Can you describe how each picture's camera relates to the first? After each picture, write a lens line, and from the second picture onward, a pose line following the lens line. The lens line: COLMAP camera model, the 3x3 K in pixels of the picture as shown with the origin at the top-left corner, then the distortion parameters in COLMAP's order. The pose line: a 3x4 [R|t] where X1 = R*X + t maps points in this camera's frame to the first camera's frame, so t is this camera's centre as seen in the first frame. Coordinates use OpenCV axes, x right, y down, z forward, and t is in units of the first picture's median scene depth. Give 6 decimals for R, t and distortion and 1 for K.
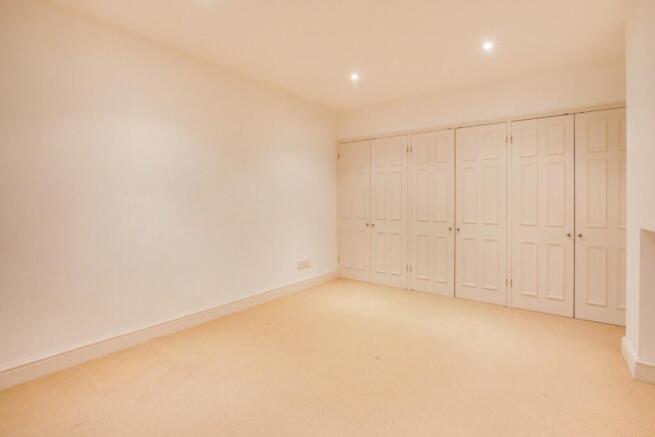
lens RADIAL K [[313.4, 0, 309.9], [0, 313.4, 198.1], [0, 0, 1]] dist [-0.000780, -0.000038]
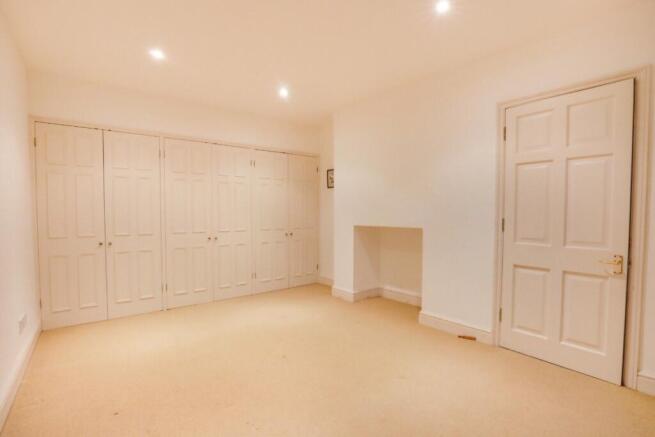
lens RADIAL K [[314.4, 0, 317.6], [0, 314.4, 220.1], [0, 0, 1]] dist [-0.000661, -0.000323]
pose [[0.272848, -0.030040, 0.961588, -0.428491], [-0.003685, 0.999472, 0.032269, 0.001147], [-0.962050, -0.012348, 0.272593, 0.330120]]
